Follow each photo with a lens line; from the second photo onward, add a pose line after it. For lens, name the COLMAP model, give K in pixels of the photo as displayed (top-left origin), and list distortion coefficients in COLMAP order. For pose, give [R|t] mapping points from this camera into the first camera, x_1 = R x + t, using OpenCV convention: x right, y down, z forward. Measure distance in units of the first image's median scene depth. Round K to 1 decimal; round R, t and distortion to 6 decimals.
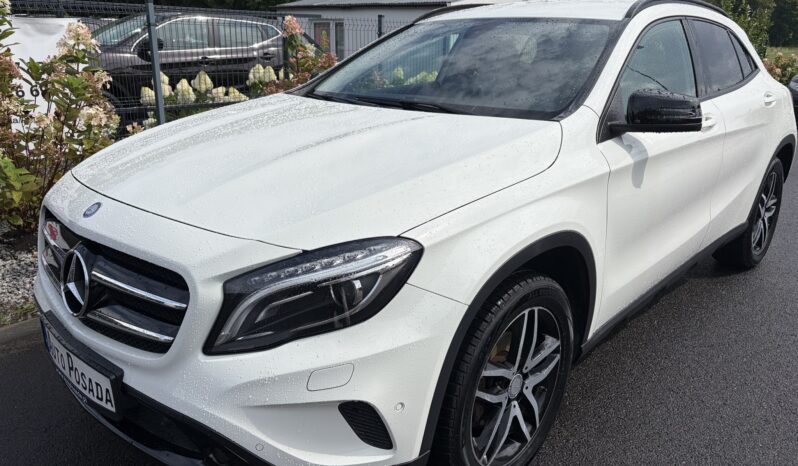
lens RADIAL K [[595.5, 0, 398.1], [0, 595.5, 228.1], [0, 0, 1]] dist [0.027678, -0.018927]
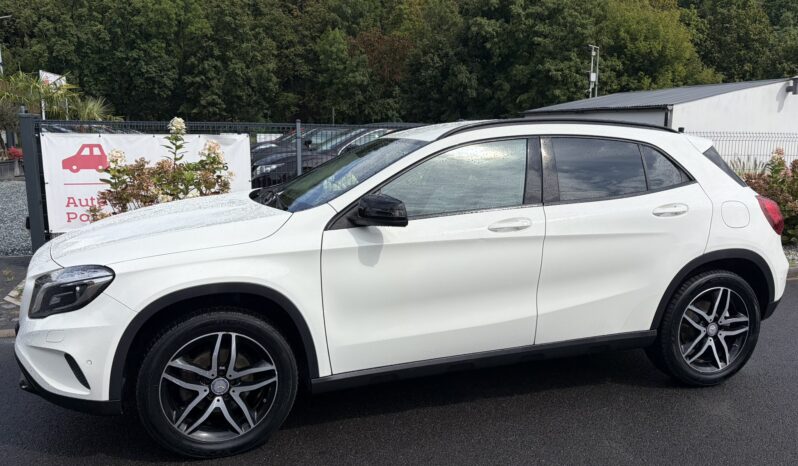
lens RADIAL K [[595.5, 0, 396.3], [0, 595.5, 232.0], [0, 0, 1]] dist [0.027678, -0.018927]
pose [[0.879759, 0.067489, -0.470606, 1.272463], [-0.137486, 0.983694, -0.115948, 0.000847], [0.455107, 0.166708, 0.874692, -0.161844]]
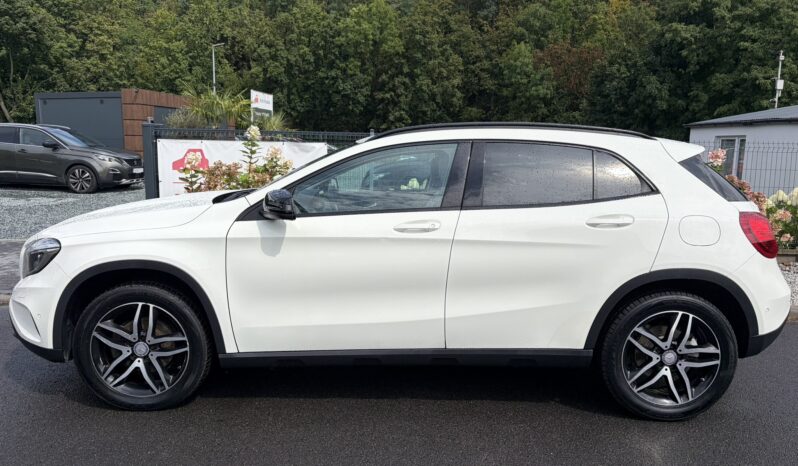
lens RADIAL K [[595.5, 0, 394.8], [0, 595.5, 234.7], [0, 0, 1]] dist [0.027678, -0.018927]
pose [[0.697772, 0.103155, -0.708853, 1.928444], [-0.224624, 0.971174, -0.079785, -0.084696], [0.680189, 0.214897, 0.700829, 0.221394]]
